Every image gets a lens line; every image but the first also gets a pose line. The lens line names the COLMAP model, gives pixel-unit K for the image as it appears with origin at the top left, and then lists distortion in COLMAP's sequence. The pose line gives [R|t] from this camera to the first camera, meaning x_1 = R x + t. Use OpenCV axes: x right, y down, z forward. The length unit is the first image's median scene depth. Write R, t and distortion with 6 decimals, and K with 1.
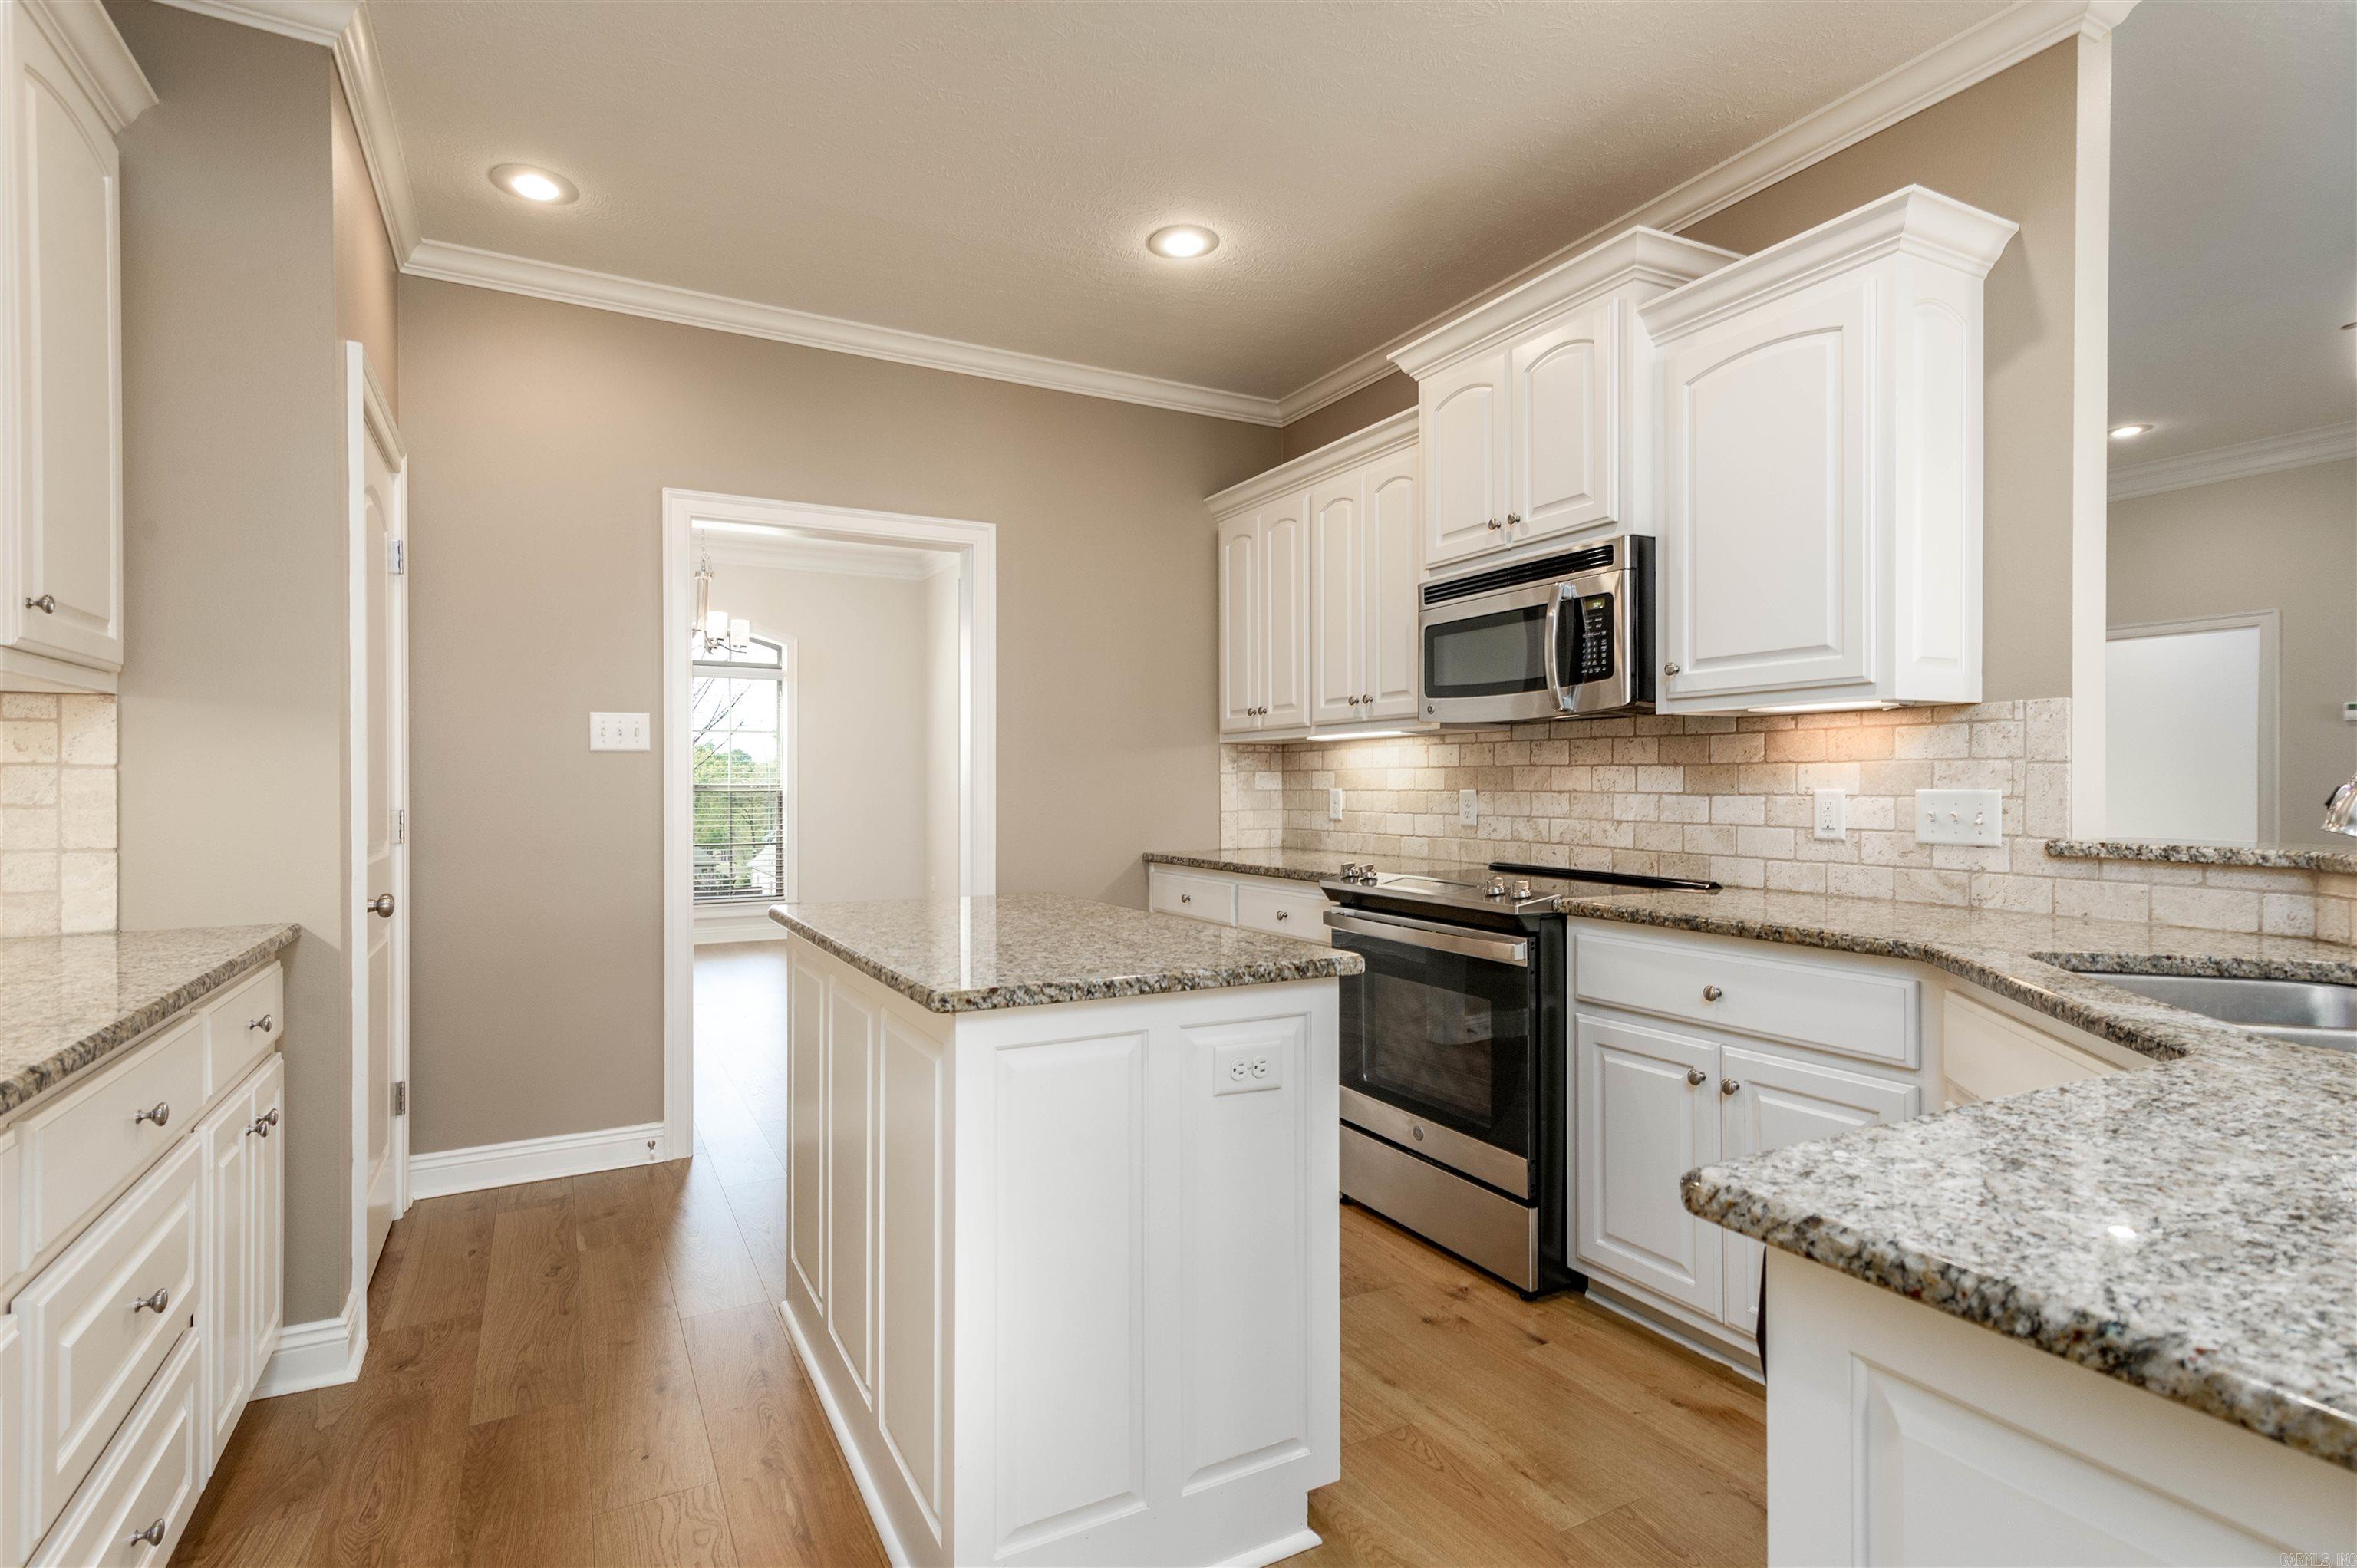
lens RADIAL K [[1178.7, 0, 1178.5], [0, 1178.7, 784.0], [0, 0, 1]] dist [0.021371, -0.000525]
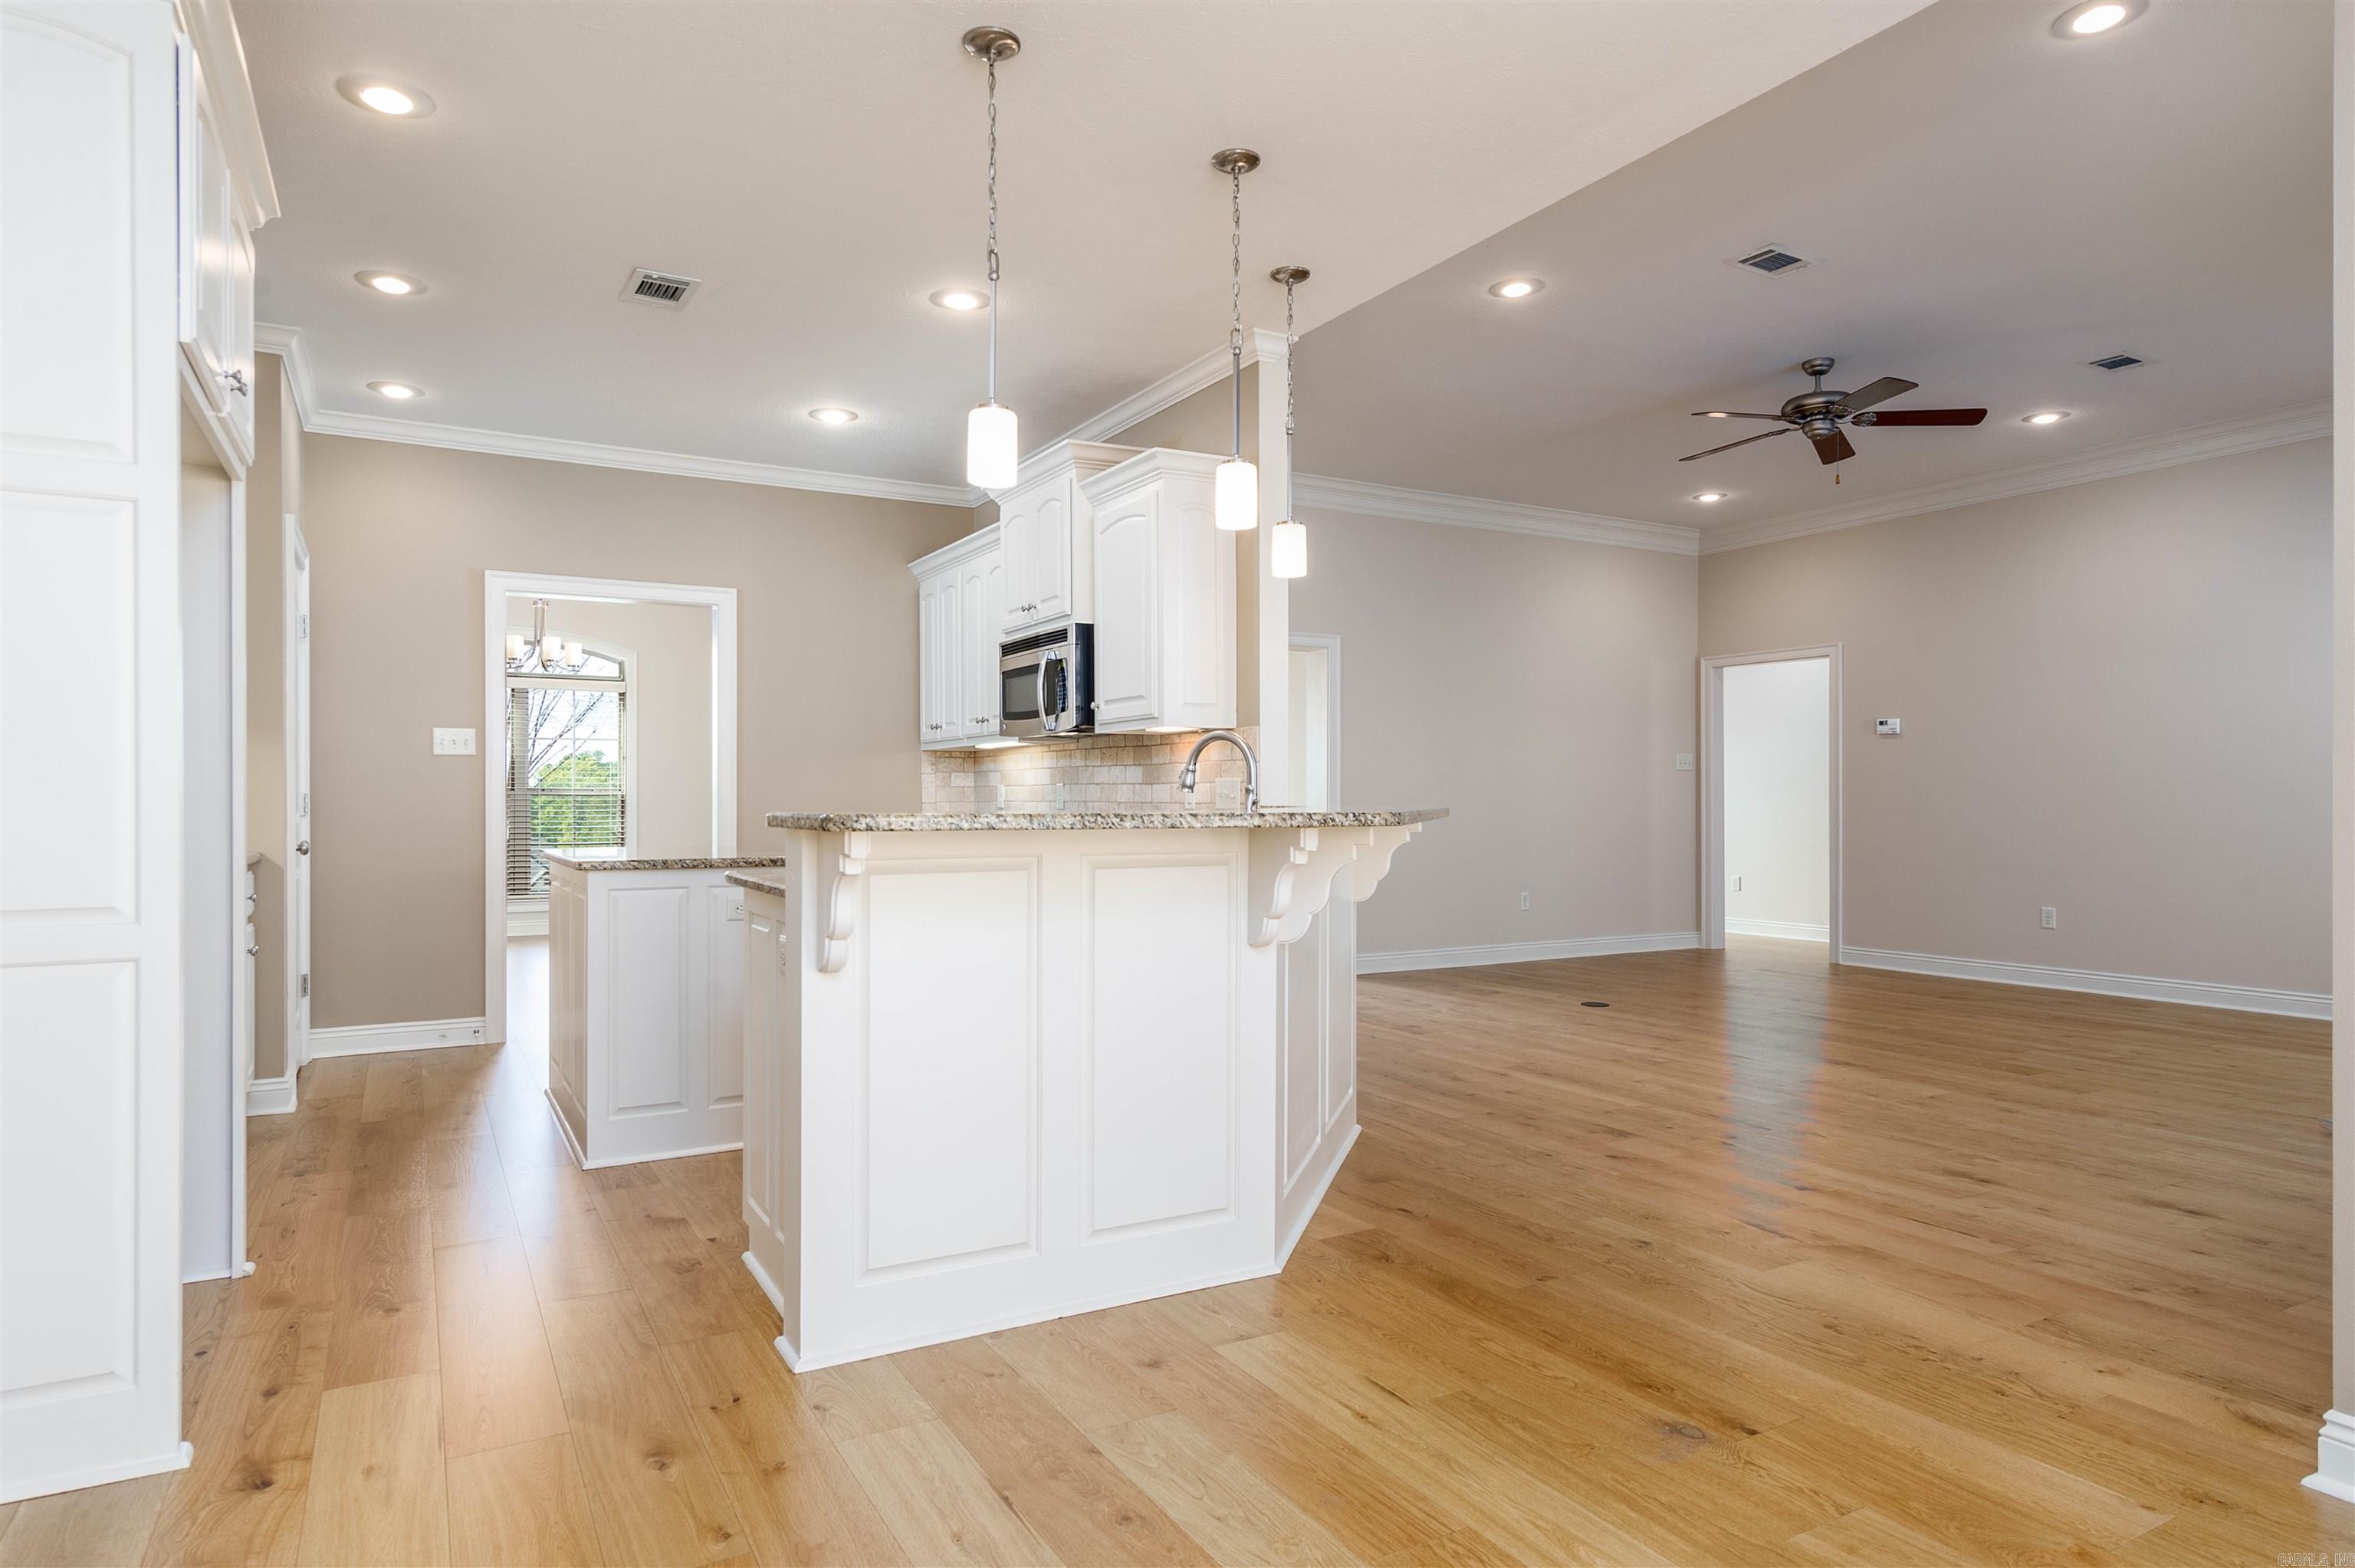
lens RADIAL K [[1377.0, 0, 1160.2], [0, 1377.0, 795.9], [0, 0, 1]] dist [0.018548, 0.001023]
pose [[0.999944, 0.001187, 0.010524, 0.394552], [-0.001172, 0.999998, -0.001419, 0.024231], [-0.010526, 0.001407, 0.999944, -0.737952]]
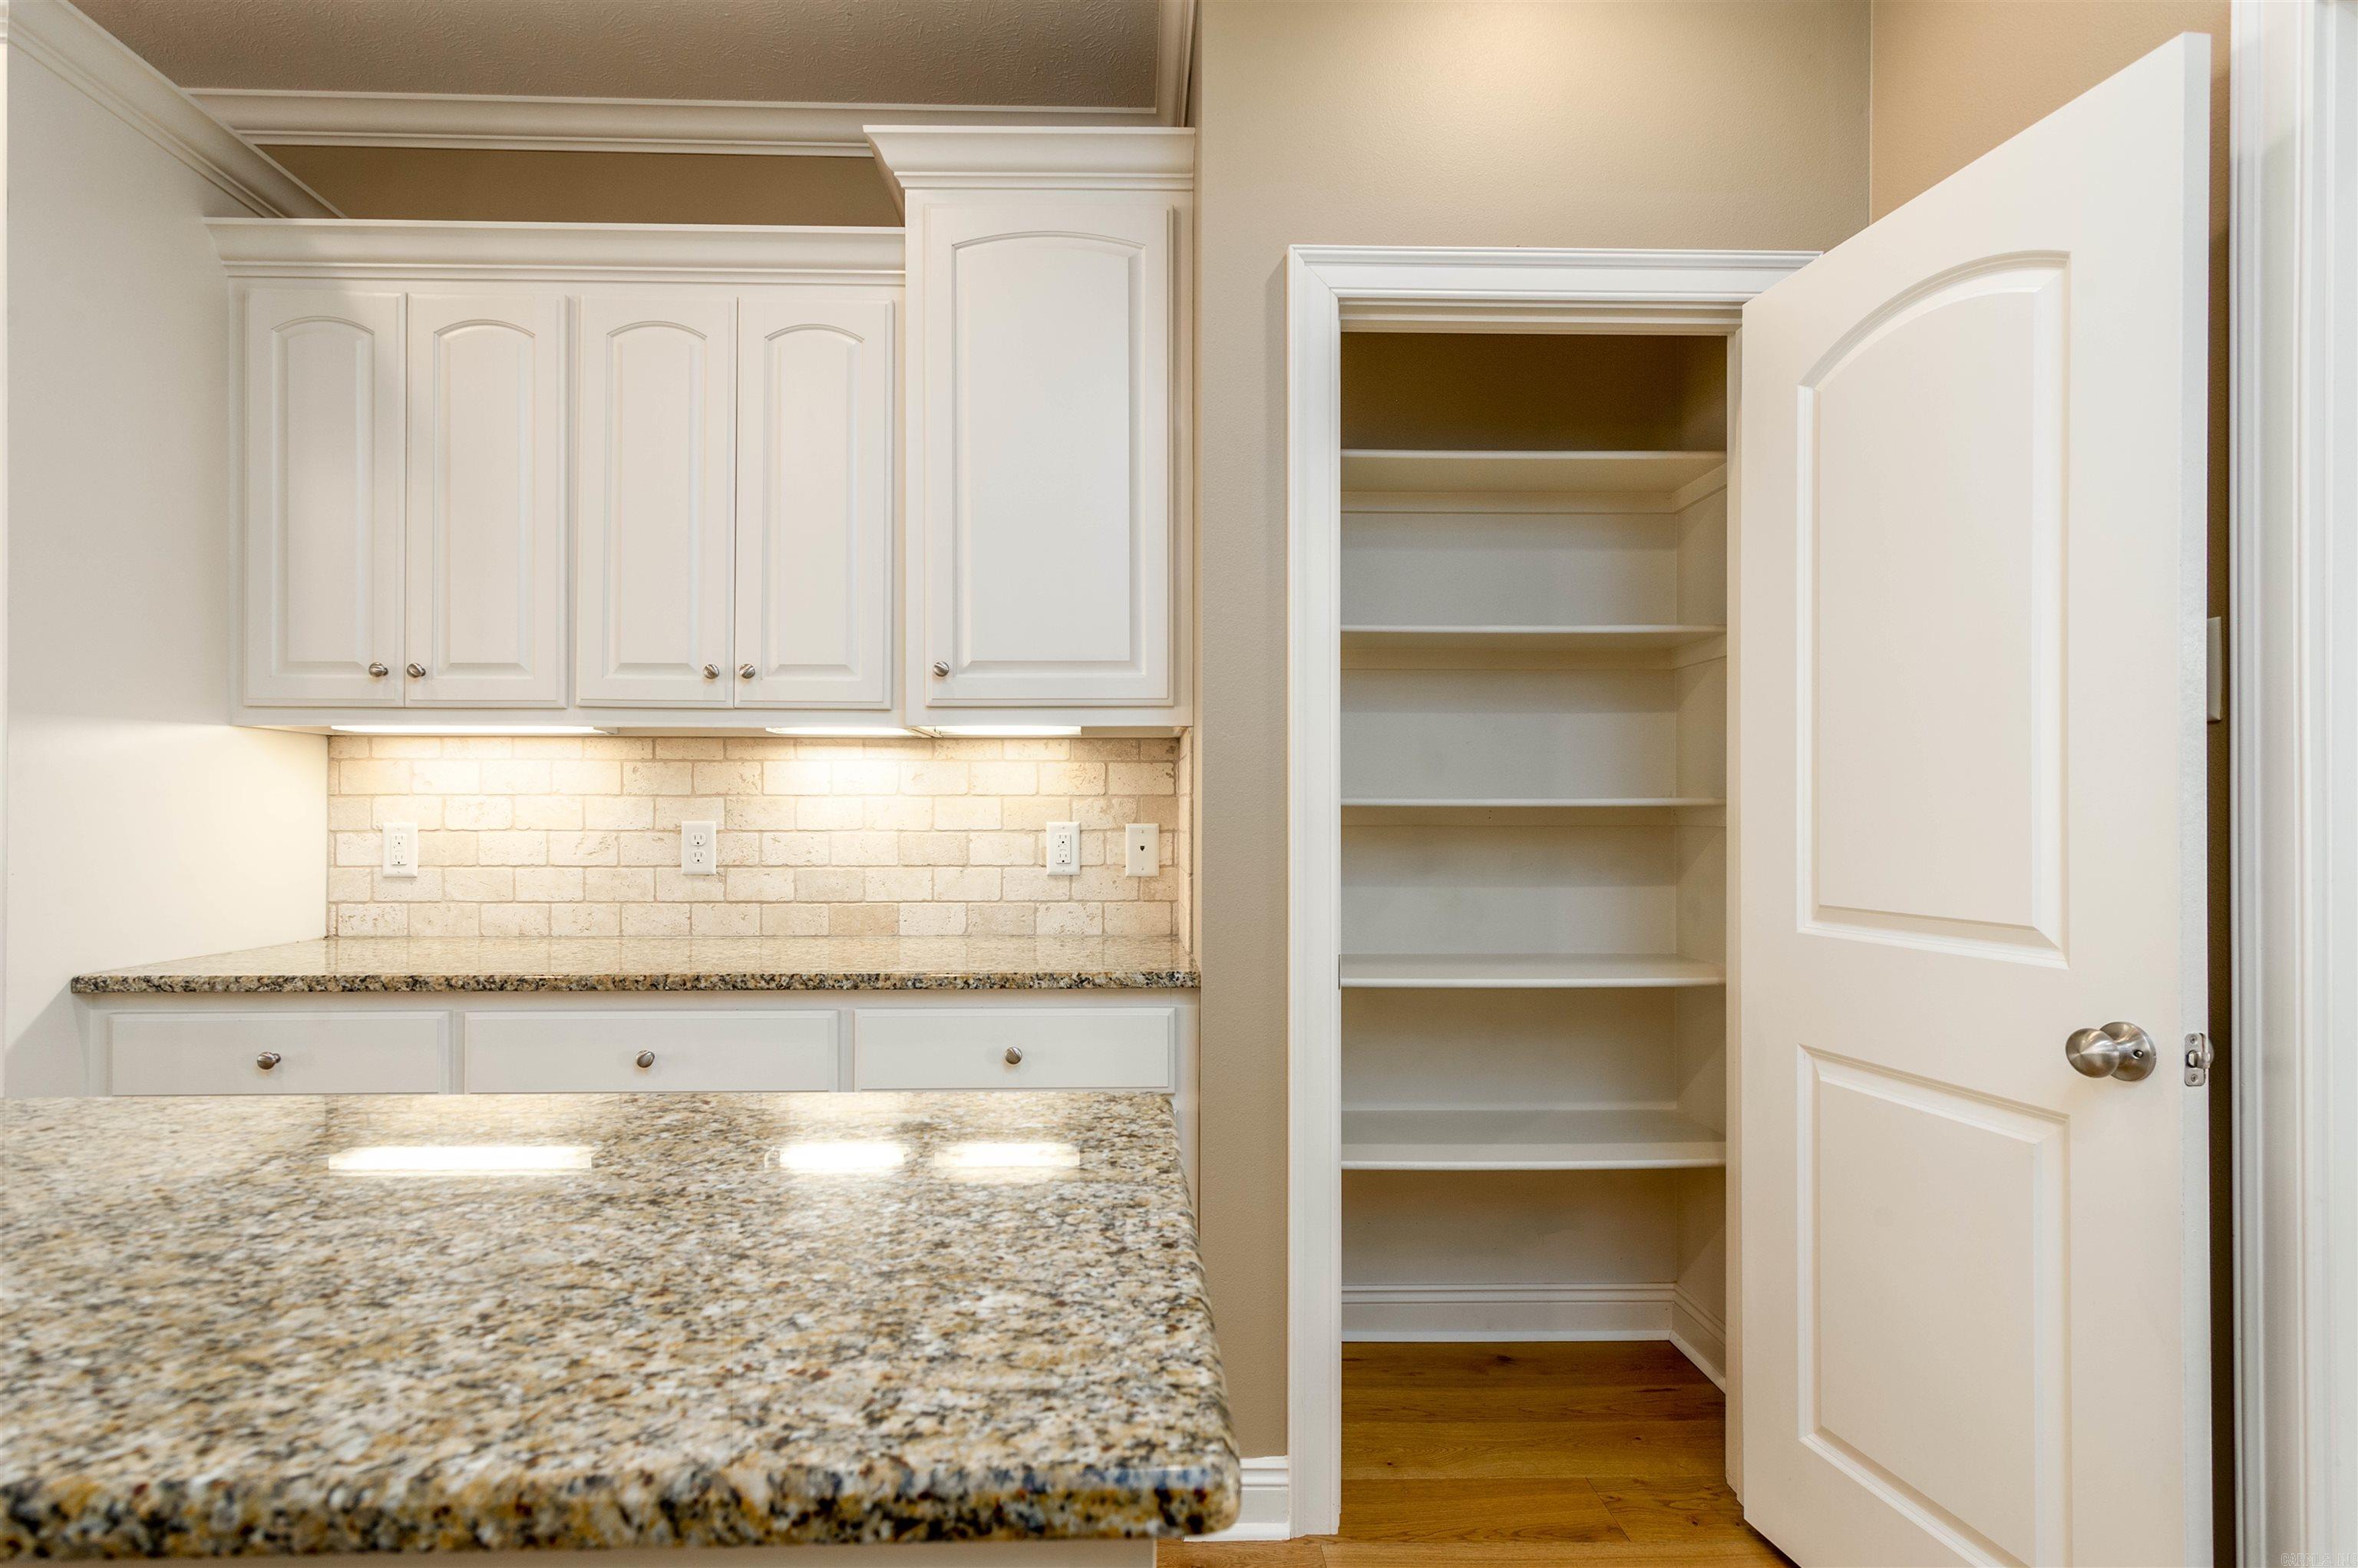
lens RADIAL K [[1174.2, 0, 1175.2], [0, 1174.2, 798.1], [0, 0, 1]] dist [0.006889, -0.001055]
pose [[0.442994, 0.013290, 0.896426, -0.311743], [-0.001244, 0.999898, -0.014209, 0.000199], [-0.896523, 0.005180, 0.442966, 0.601722]]
